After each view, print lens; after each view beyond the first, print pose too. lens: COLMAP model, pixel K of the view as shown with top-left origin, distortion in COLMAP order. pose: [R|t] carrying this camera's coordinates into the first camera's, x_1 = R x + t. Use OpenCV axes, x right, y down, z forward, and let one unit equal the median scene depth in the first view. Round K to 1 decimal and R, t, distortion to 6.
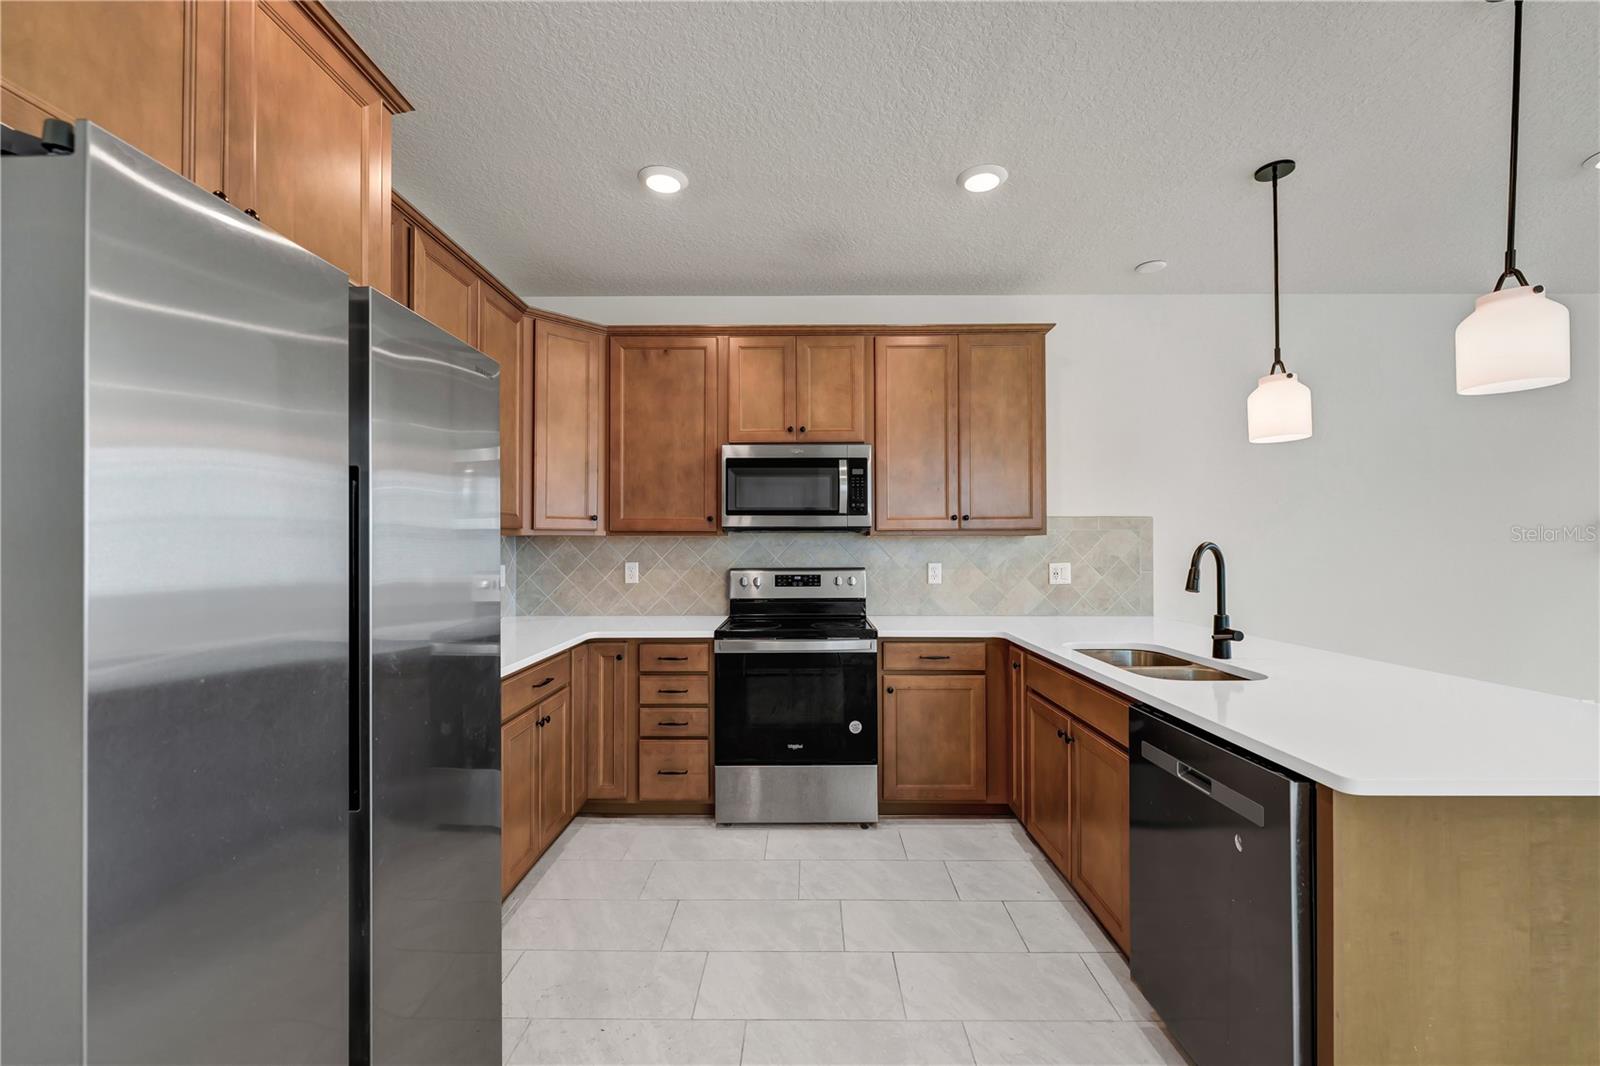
lens RADIAL K [[654.3, 0, 800.0], [0, 654.3, 533.0], [0, 0, 1]] dist [0.000143, 0.000016]
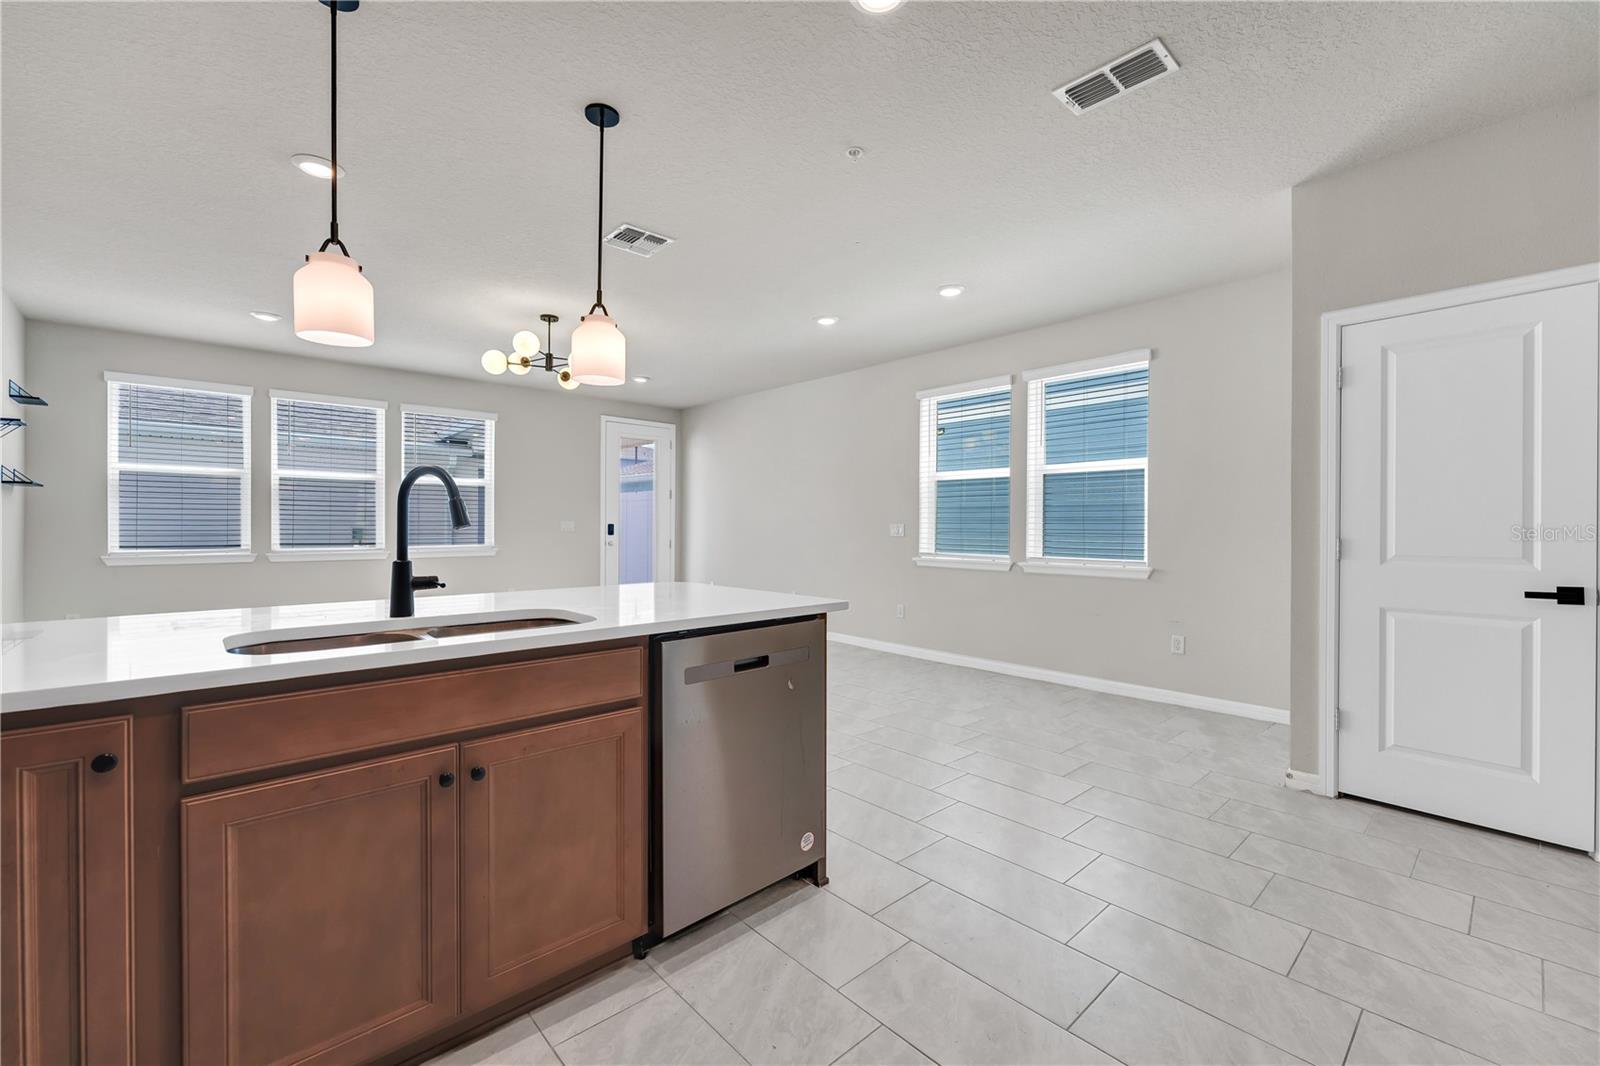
lens RADIAL K [[646.8, 0, 800.0], [0, 646.8, 533.0], [0, 0, 1]] dist [-0.000041, 0.000142]
pose [[-0.673550, -0.002186, 0.739138, -0.140540], [-0.008316, 0.999955, -0.004621, 0.056197], [-0.739094, -0.009259, -0.673538, 0.705162]]
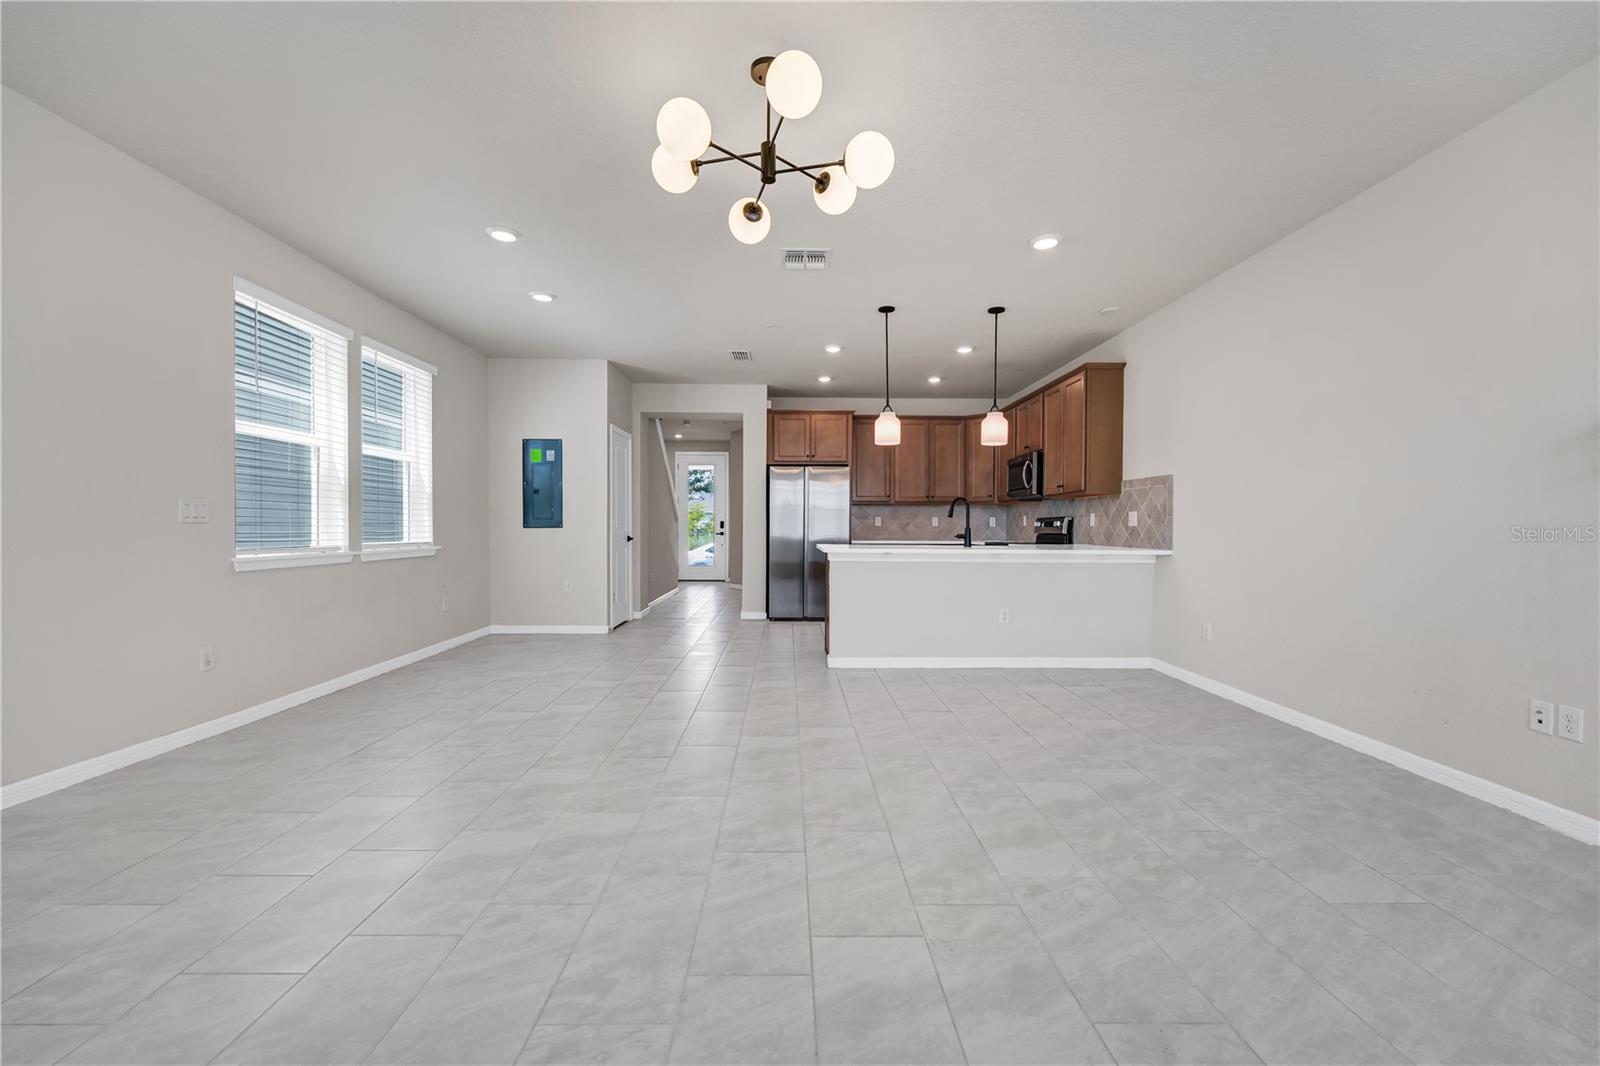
lens RADIAL K [[654.3, 0, 800.0], [0, 654.3, 533.0], [0, 0, 1]] dist [0.000143, 0.000016]
pose [[0.021538, 0.009667, -0.999721, 2.745749], [0.005835, 0.999935, 0.009795, 0.111469], [0.999751, -0.006045, 0.021480, 0.344311]]
